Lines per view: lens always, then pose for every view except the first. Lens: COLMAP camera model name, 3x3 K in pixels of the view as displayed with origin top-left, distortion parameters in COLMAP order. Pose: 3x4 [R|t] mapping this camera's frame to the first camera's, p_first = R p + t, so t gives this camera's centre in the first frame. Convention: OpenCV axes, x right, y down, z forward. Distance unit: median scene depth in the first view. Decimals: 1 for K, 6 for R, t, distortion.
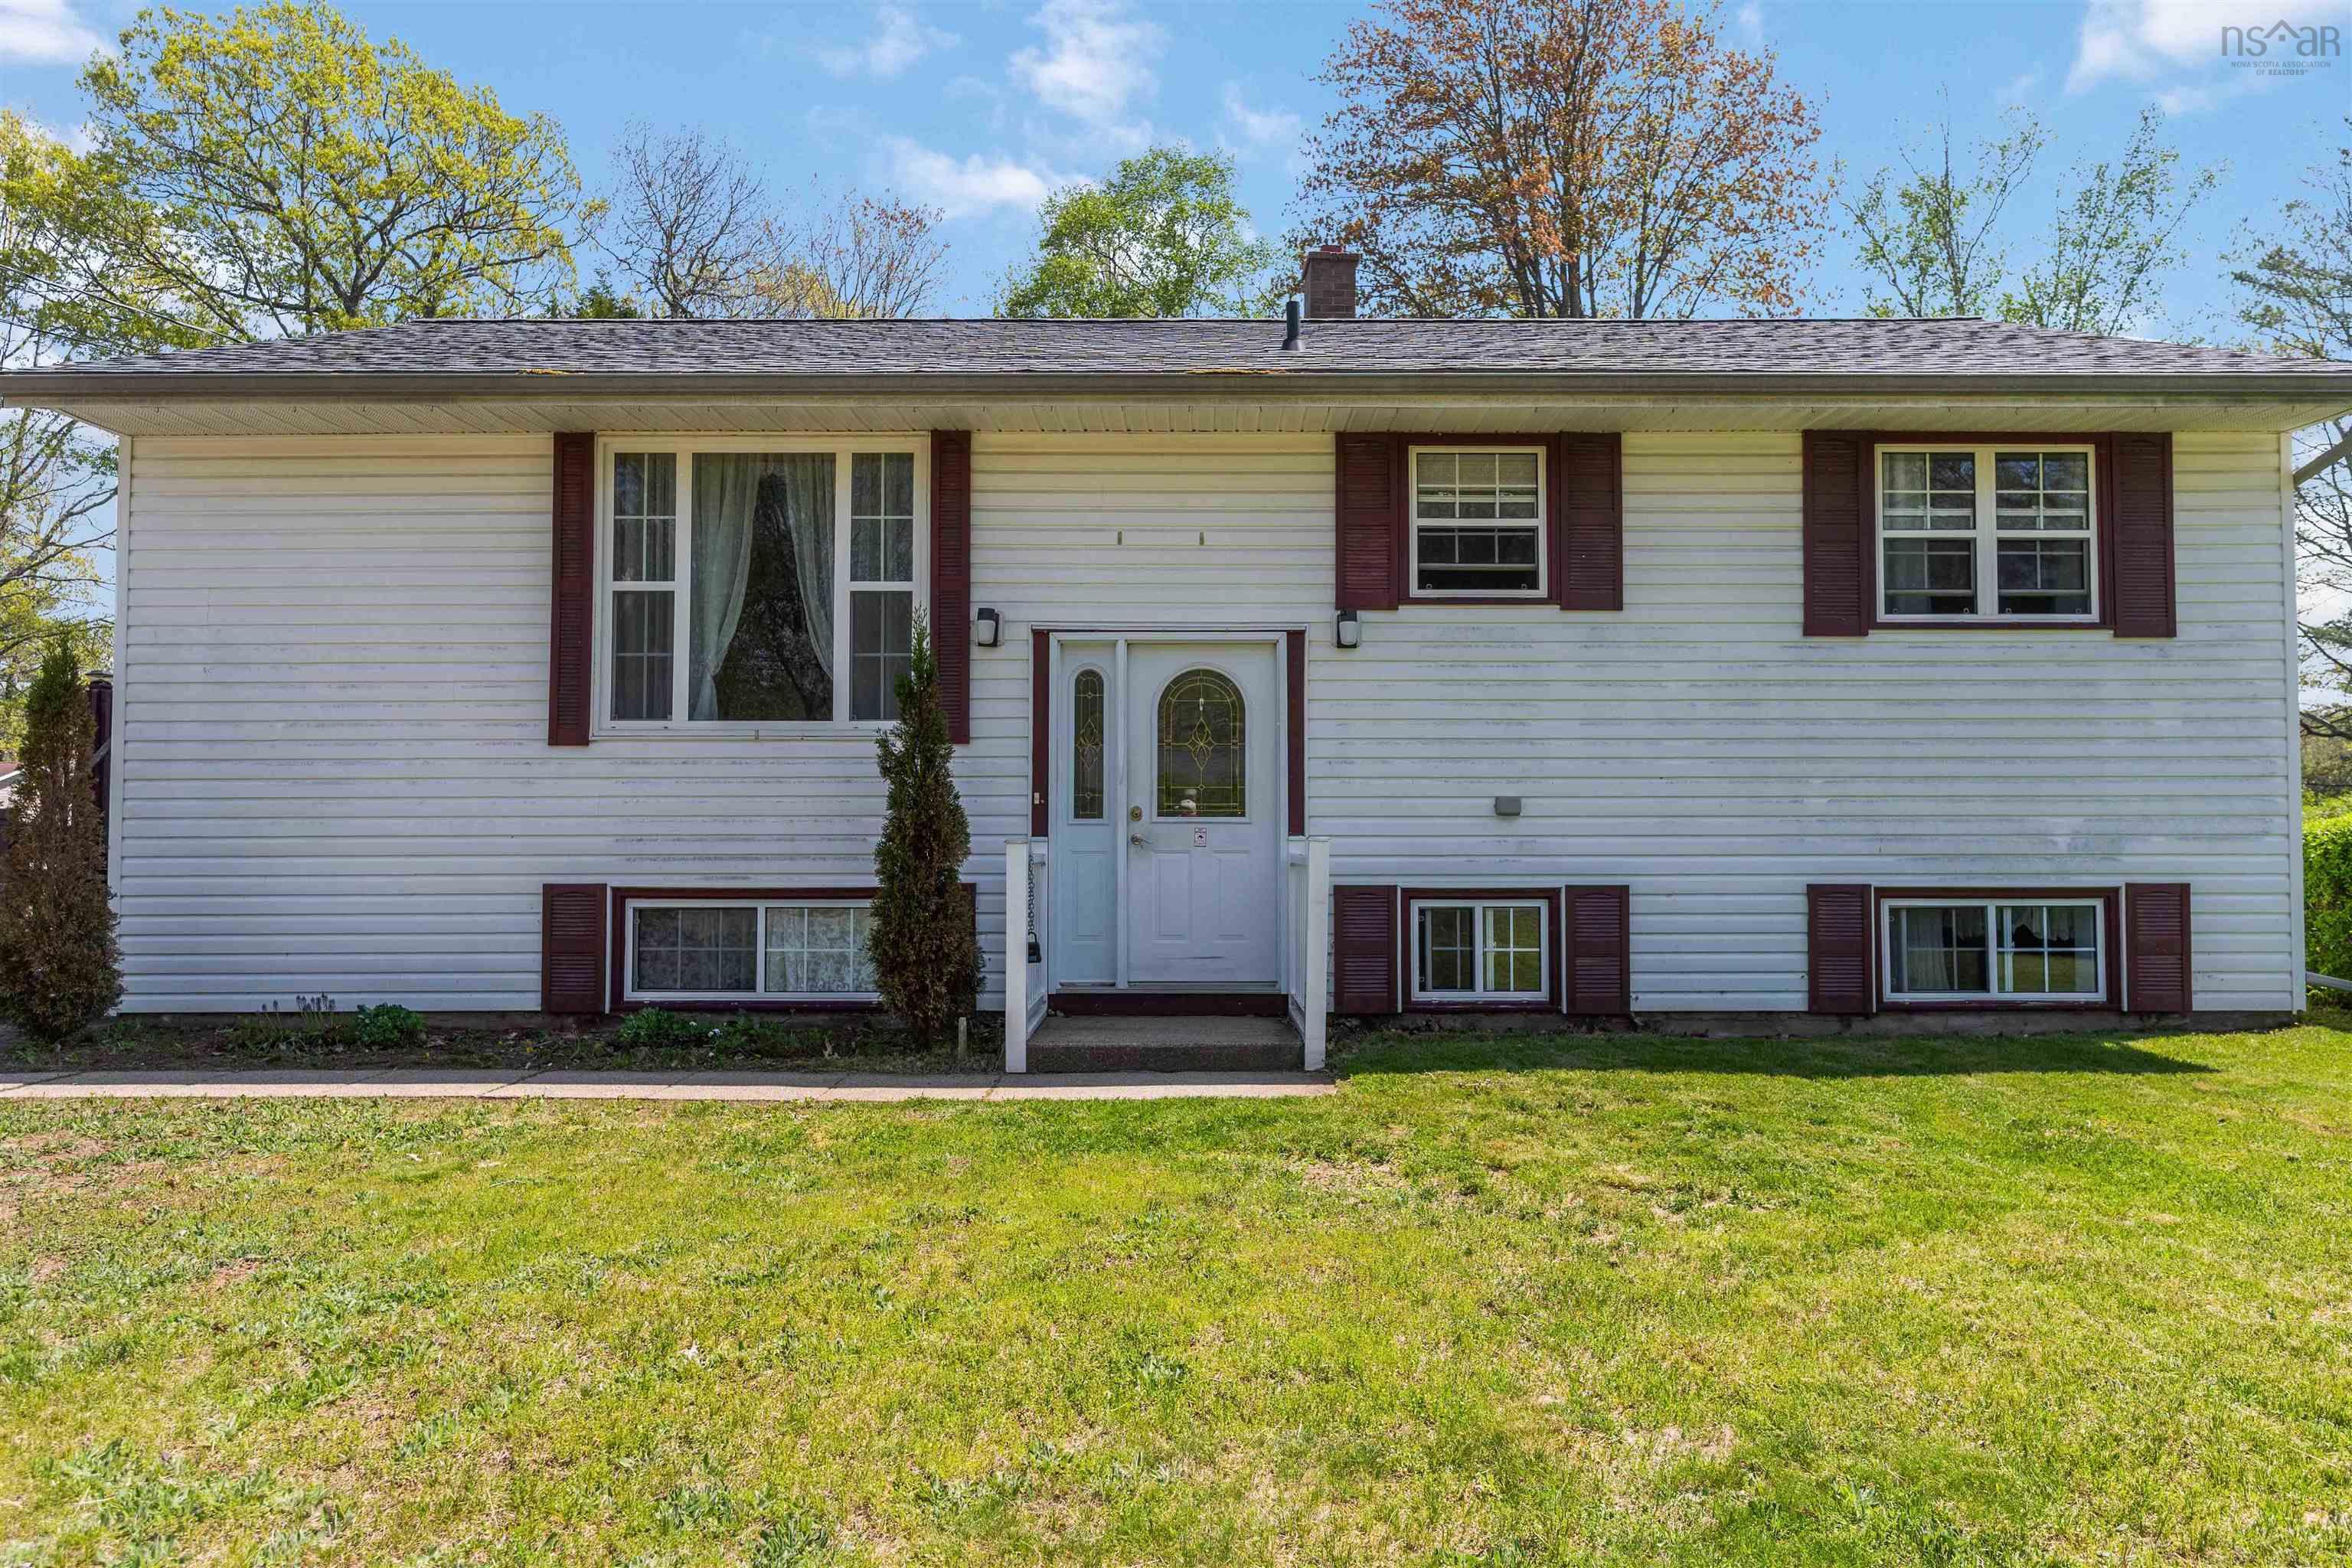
lens RADIAL K [[1331.0, 0, 1176.0], [0, 1331.0, 784.0], [0, 0, 1]] dist [0.000102, 0.000044]
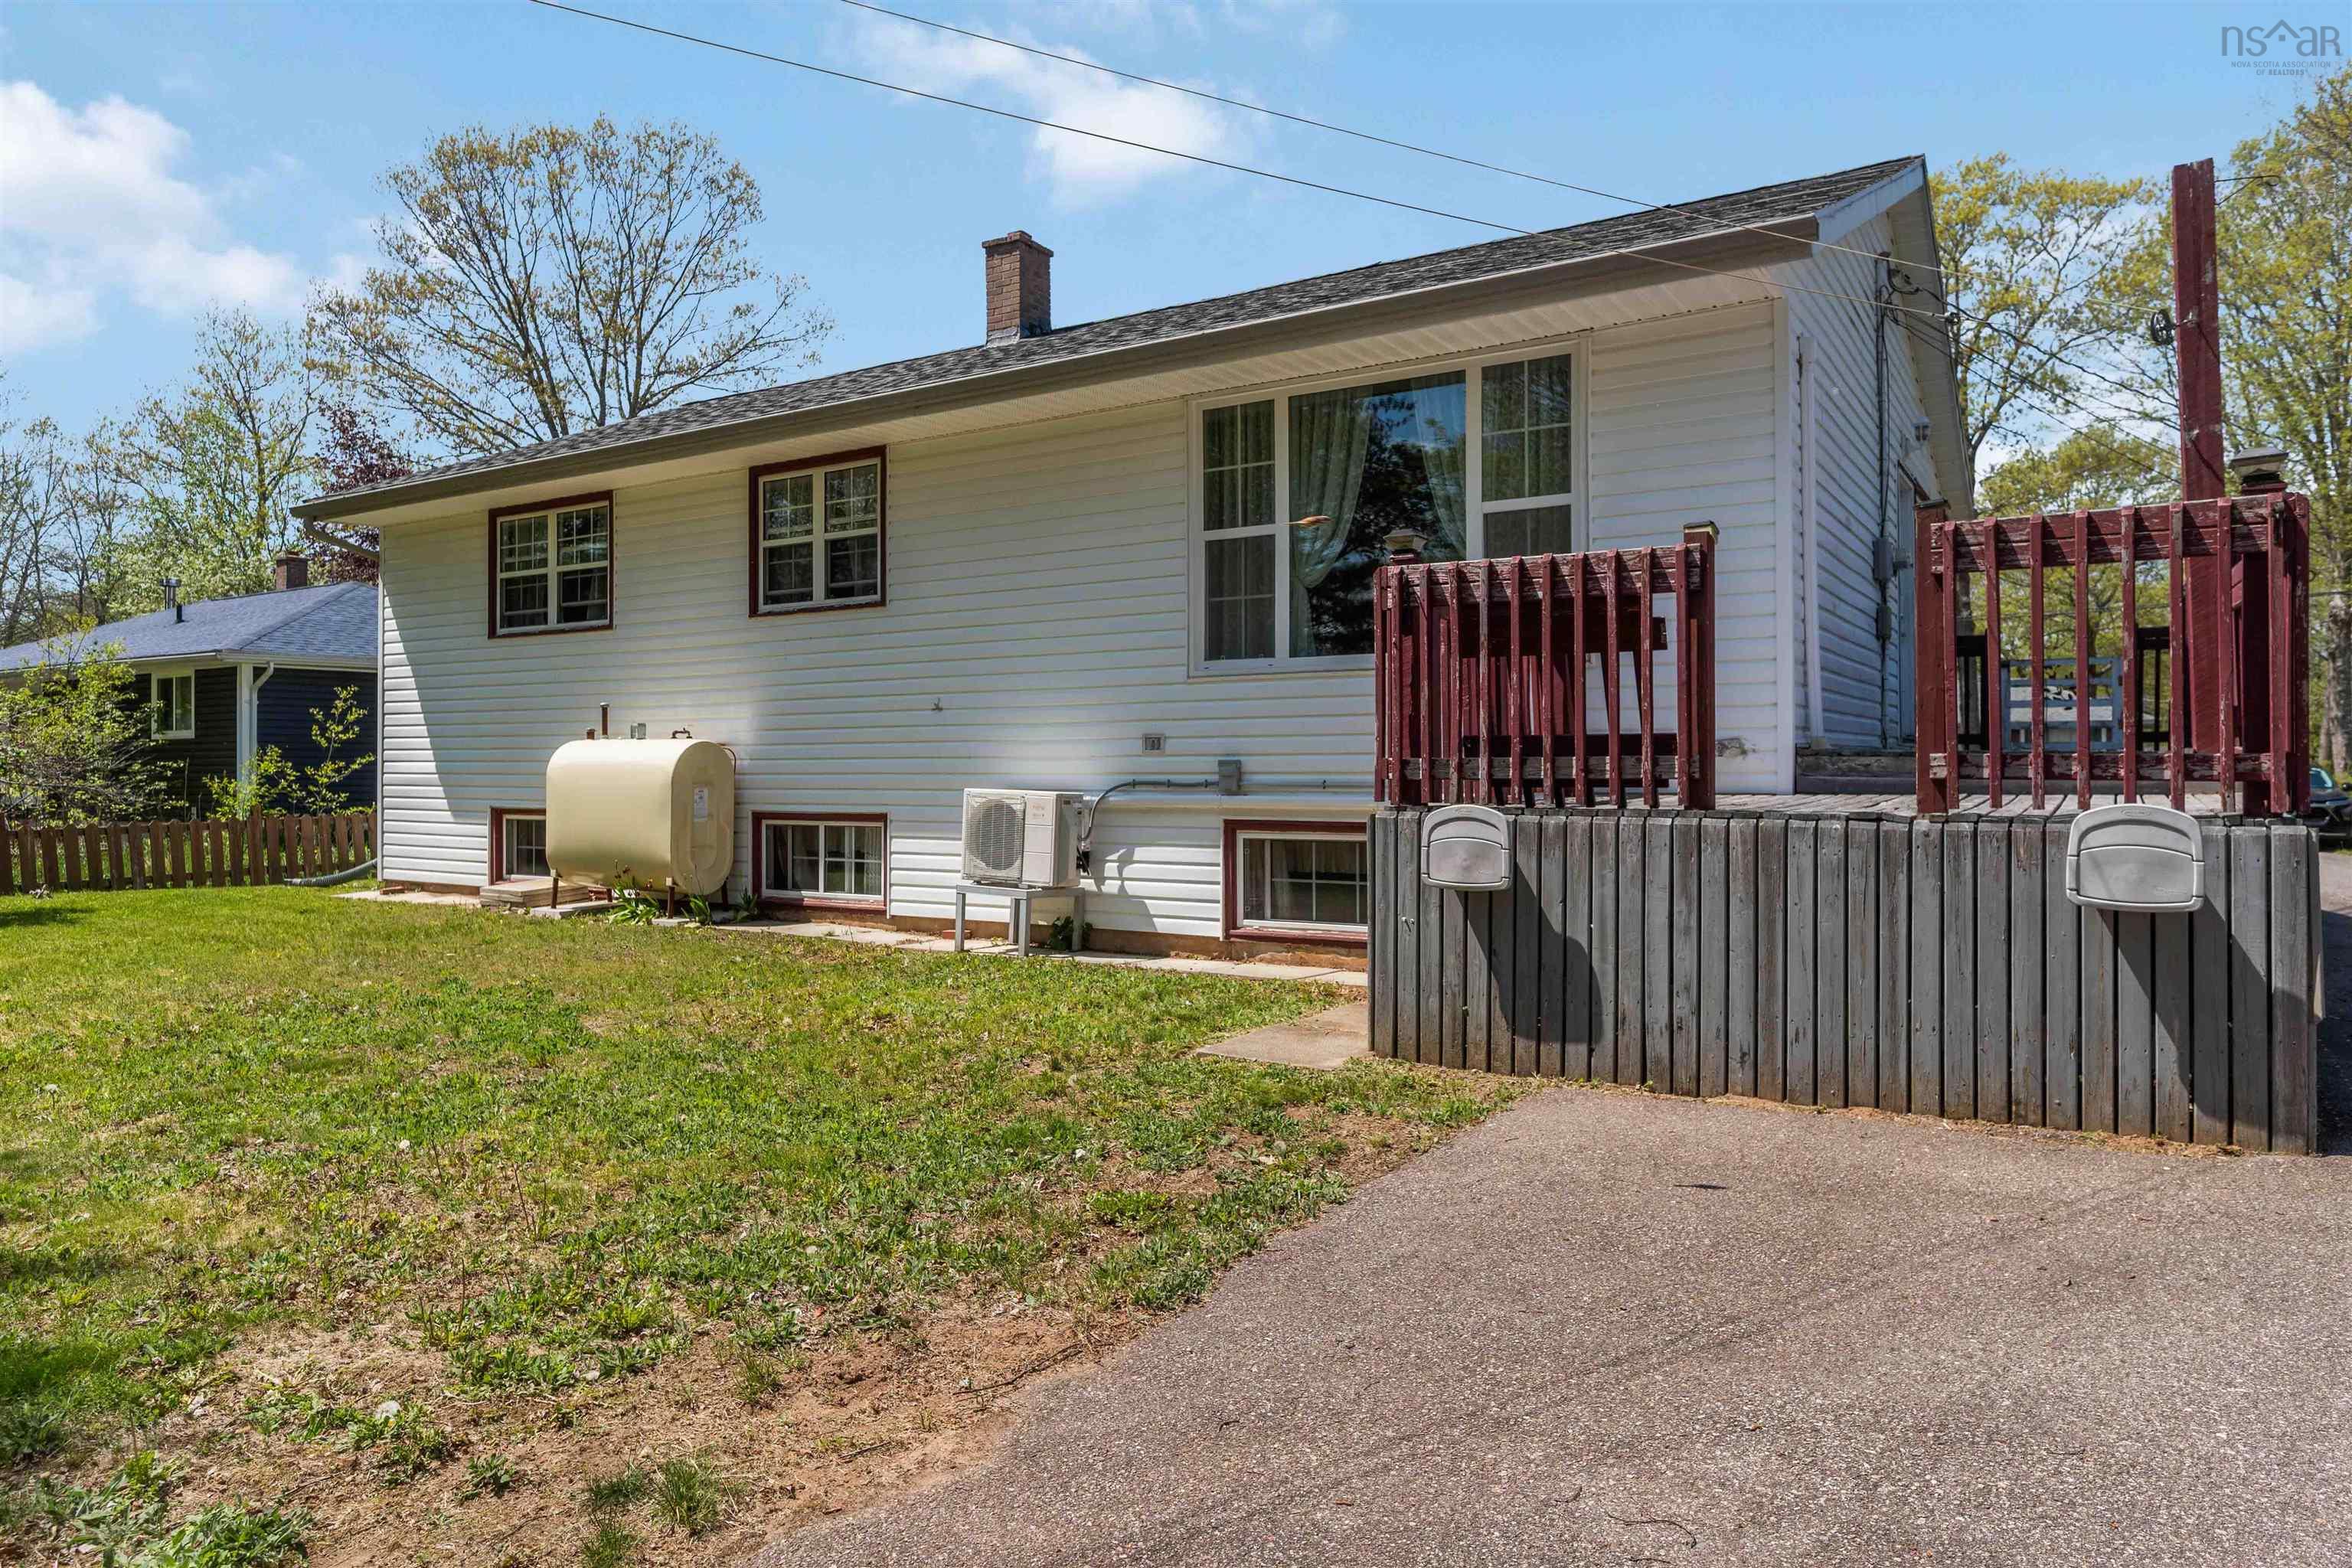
lens RADIAL K [[1442.7, 0, 1175.7], [0, 1442.7, 754.6], [0, 0, 1]] dist [-0.000836, -0.000012]
pose [[0.853800, -0.004956, -0.520578, 0.884796], [0.019829, 0.999539, 0.023006, -0.001824], [0.520224, -0.029965, 0.853504, -0.009100]]
